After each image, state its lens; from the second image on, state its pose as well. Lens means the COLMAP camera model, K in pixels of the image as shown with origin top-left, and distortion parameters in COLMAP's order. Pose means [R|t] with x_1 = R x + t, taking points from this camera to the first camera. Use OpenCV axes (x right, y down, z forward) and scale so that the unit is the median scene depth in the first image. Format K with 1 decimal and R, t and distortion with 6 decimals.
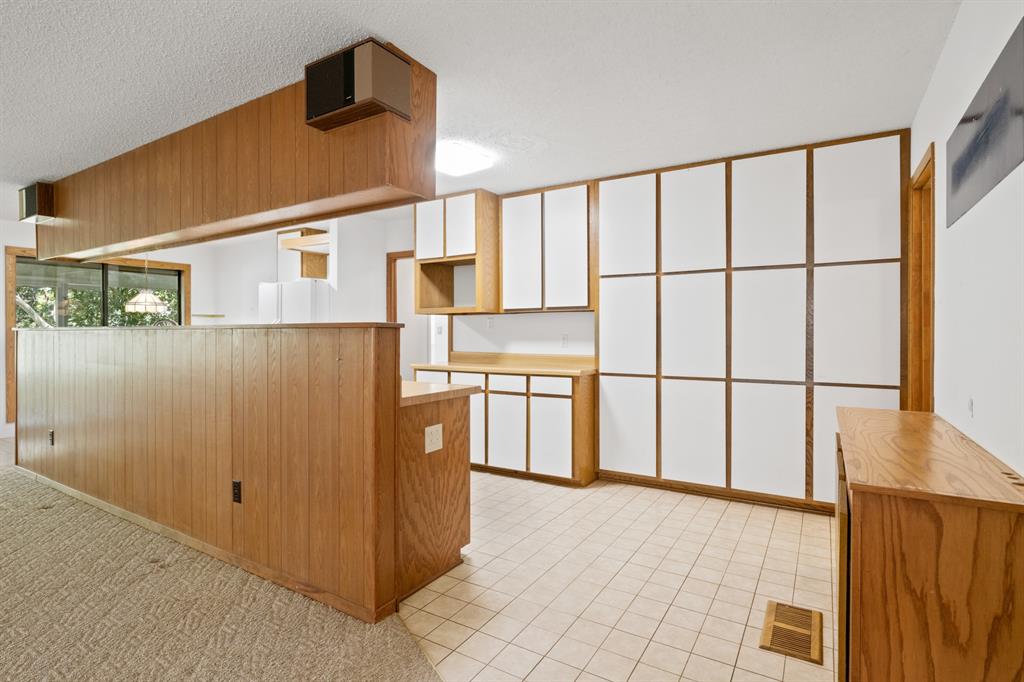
lens RADIAL K [[498.1, 0, 512.0], [0, 498.1, 341.0], [0, 0, 1]] dist [-0.001924, -0.000347]
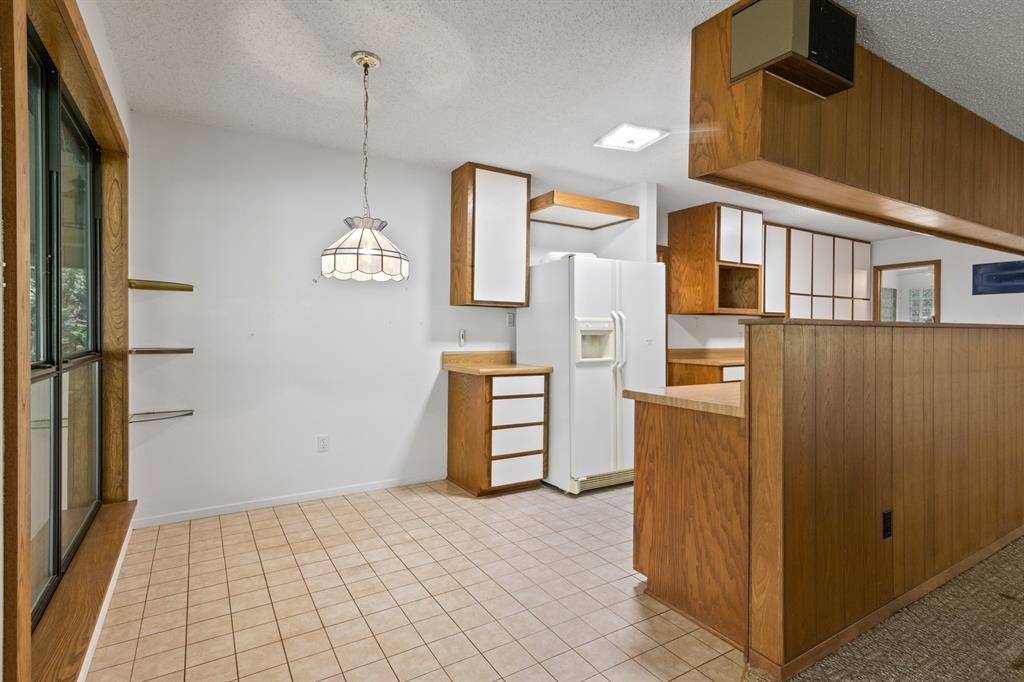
lens RADIAL K [[505.3, 0, 512.0], [0, 505.3, 341.0], [0, 0, 1]] dist [0.018119, 0.000161]
pose [[0.436230, -0.017922, 0.899657, -1.697016], [0.013648, 0.999818, 0.013299, -0.021089], [-0.899732, 0.006477, 0.436396, 1.203233]]
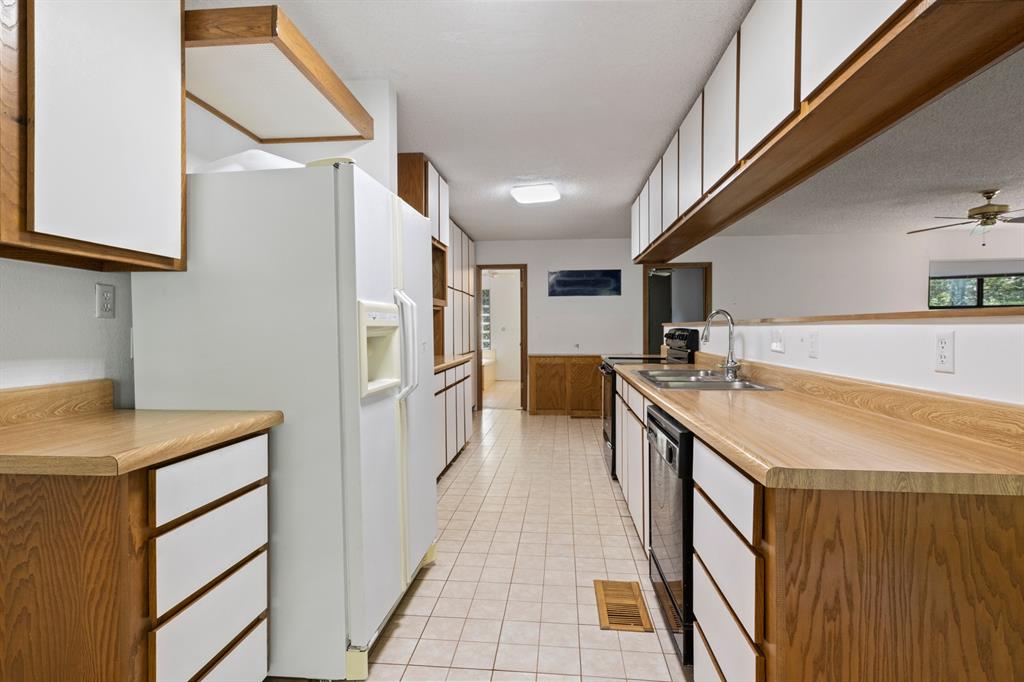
lens RADIAL K [[505.2, 0, 512.0], [0, 505.2, 341.0], [0, 0, 1]] dist [-0.000742, 0.000229]
pose [[-0.457681, -0.024896, 0.888768, -1.207811], [0.016940, 0.999182, 0.036712, -0.029098], [-0.888955, 0.031858, -0.456885, 1.618518]]
